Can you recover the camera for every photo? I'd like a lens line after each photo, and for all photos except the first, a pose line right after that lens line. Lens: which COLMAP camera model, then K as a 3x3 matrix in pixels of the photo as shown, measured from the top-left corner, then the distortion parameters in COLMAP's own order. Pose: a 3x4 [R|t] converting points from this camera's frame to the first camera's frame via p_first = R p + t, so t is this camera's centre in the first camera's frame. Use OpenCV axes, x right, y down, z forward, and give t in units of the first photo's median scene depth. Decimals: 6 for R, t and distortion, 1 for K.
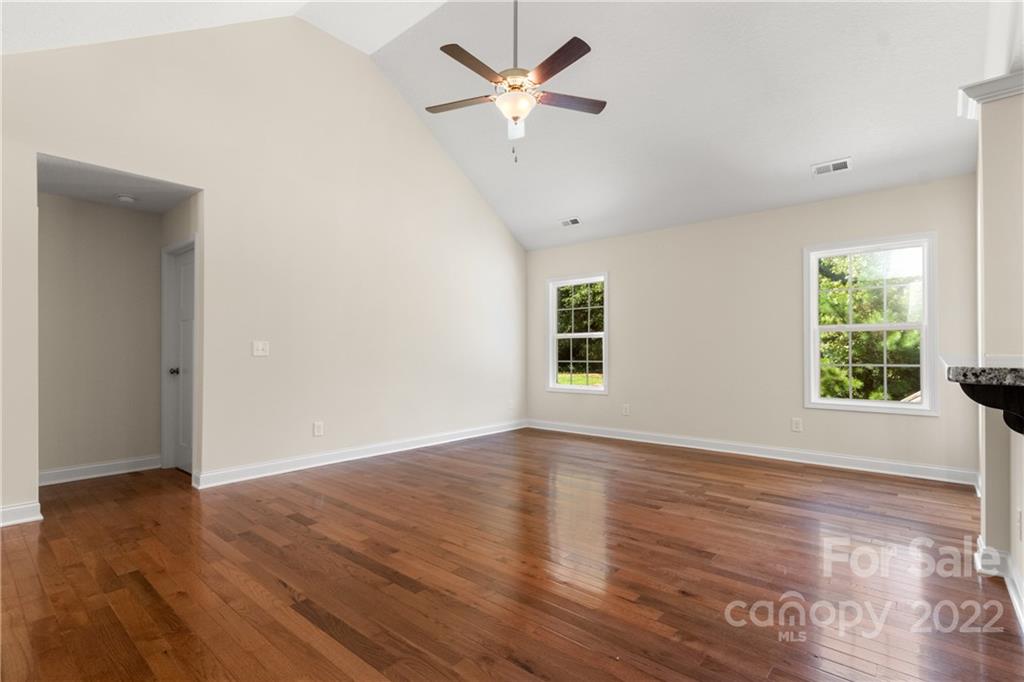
lens RADIAL K [[481.0, 0, 514.4], [0, 481.0, 348.9], [0, 0, 1]] dist [0.000800, 0.000236]
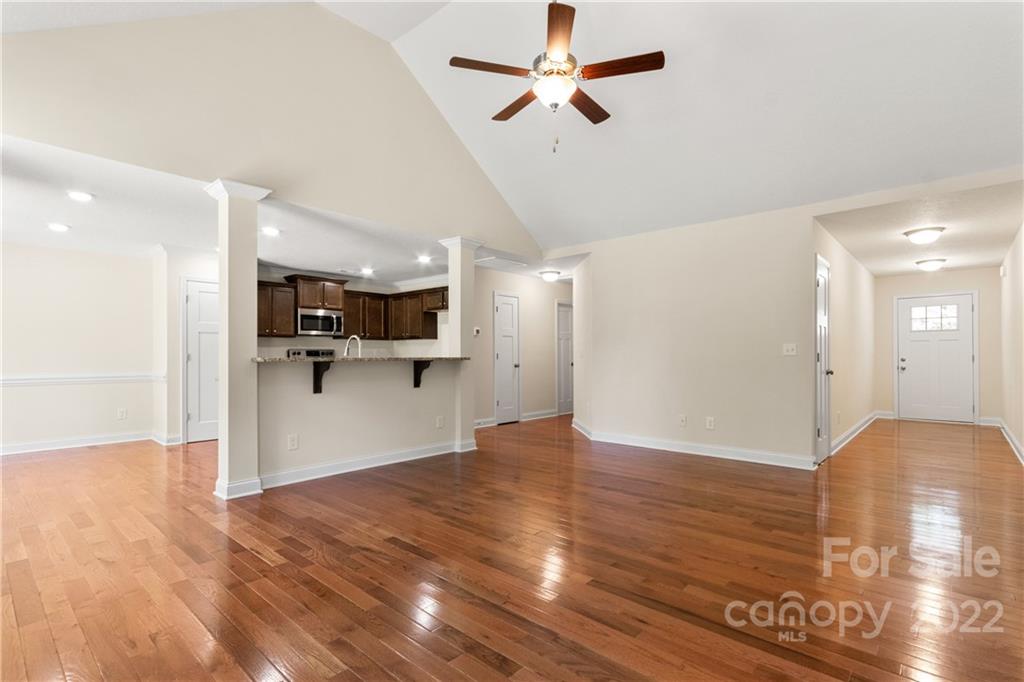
lens RADIAL K [[486.2, 0, 513.3], [0, 486.2, 356.4], [0, 0, 1]] dist [0.002611, -0.000625]
pose [[-0.999670, 0.003257, 0.025471, 0.056924], [0.003228, 0.999994, -0.001210, 0.008848], [-0.025474, -0.001127, -0.999675, 1.778164]]
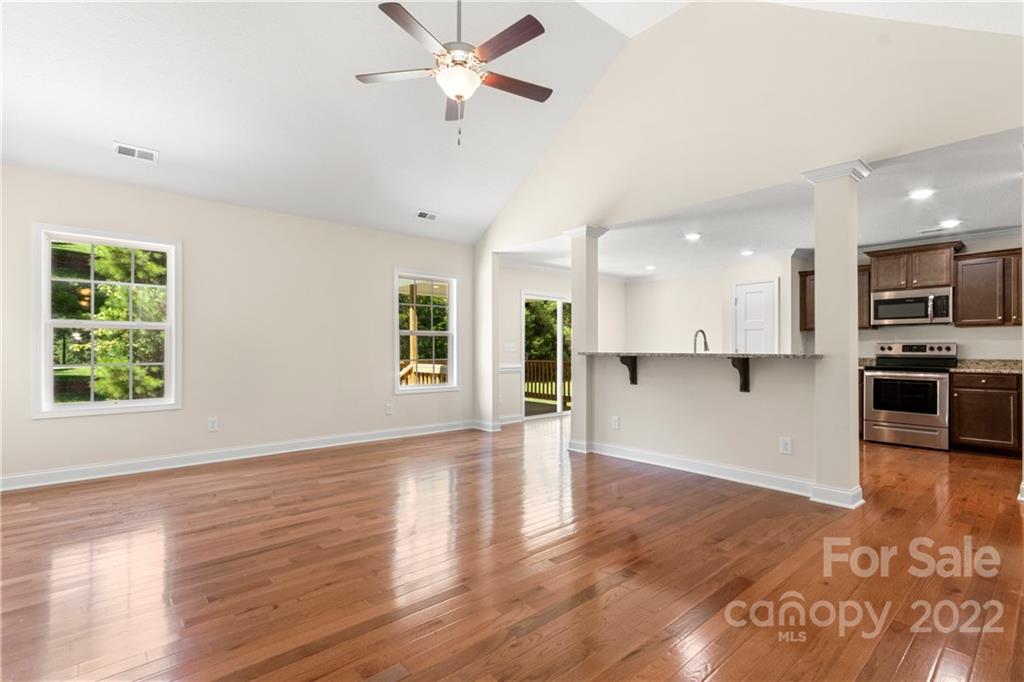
lens RADIAL K [[481.0, 0, 514.4], [0, 481.0, 348.9], [0, 0, 1]] dist [0.000800, 0.000236]
pose [[0.133253, 0.002910, 0.991078, -0.815386], [-0.006832, 0.999975, -0.002018, 0.004322], [-0.991059, -0.006502, 0.133269, 0.701520]]
